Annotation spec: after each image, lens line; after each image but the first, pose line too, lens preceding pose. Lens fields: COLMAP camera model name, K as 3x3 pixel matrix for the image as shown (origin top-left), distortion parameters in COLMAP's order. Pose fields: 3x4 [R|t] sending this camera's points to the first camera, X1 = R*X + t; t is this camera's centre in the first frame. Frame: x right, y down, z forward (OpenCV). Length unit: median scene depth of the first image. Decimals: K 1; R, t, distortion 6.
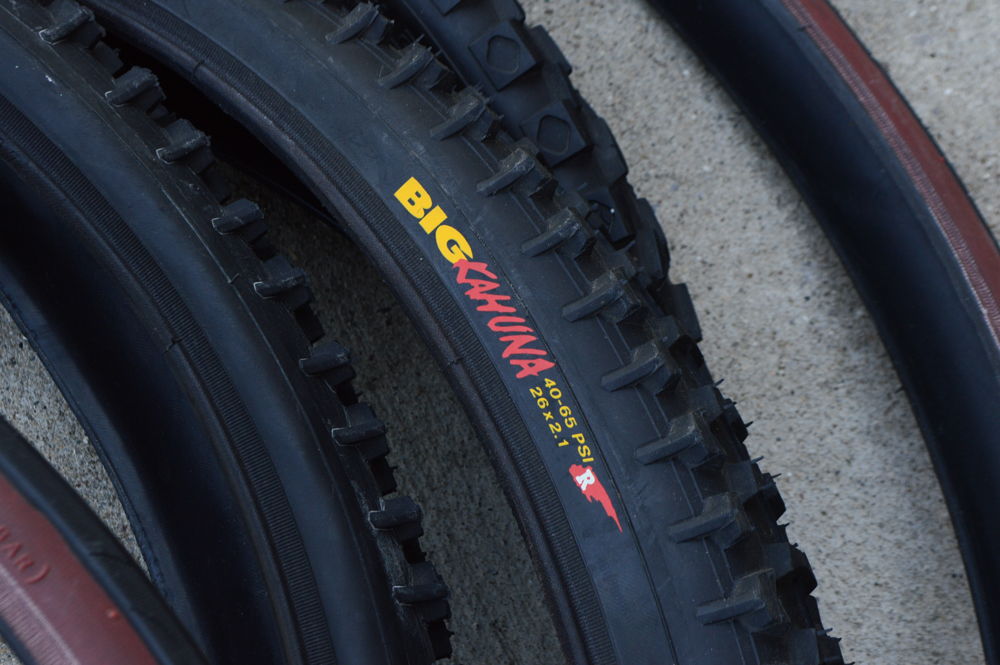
lens RADIAL K [[1971.1, 0, 500.0], [0, 1971.1, 332.7], [0, 0, 1]] dist [0.033862, 0.000000]
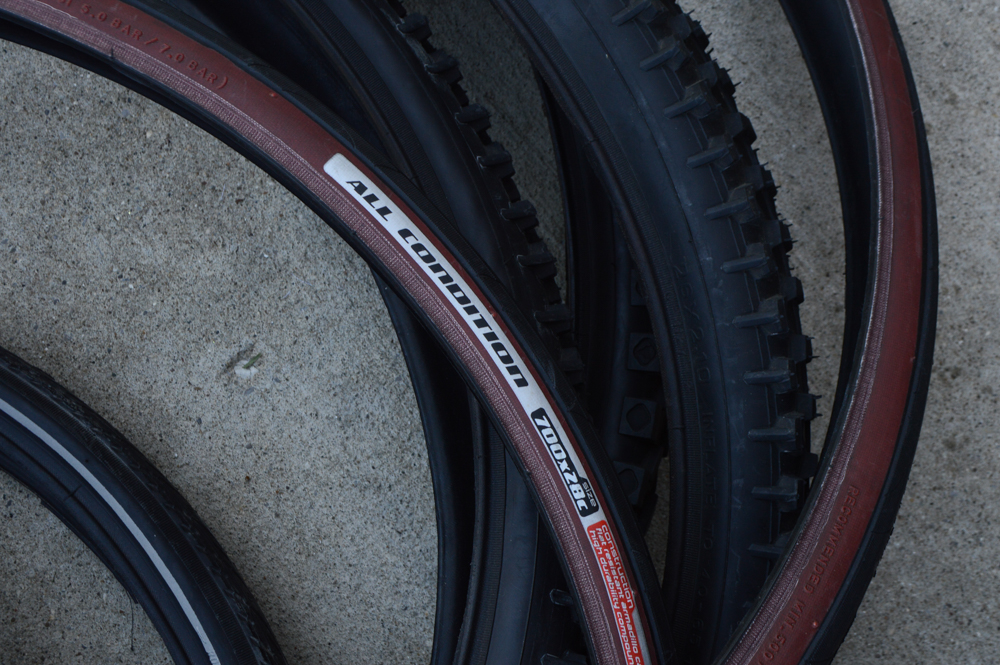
lens RADIAL K [[1479.6, 0, 500.1], [0, 1479.6, 332.2], [0, 0, 1]] dist [-0.019625, 0.000000]
pose [[0.963683, -0.266013, 0.023481, -0.069914], [0.257099, 0.947965, 0.187781, 0.108306], [-0.072211, -0.174925, 0.981930, -0.190715]]
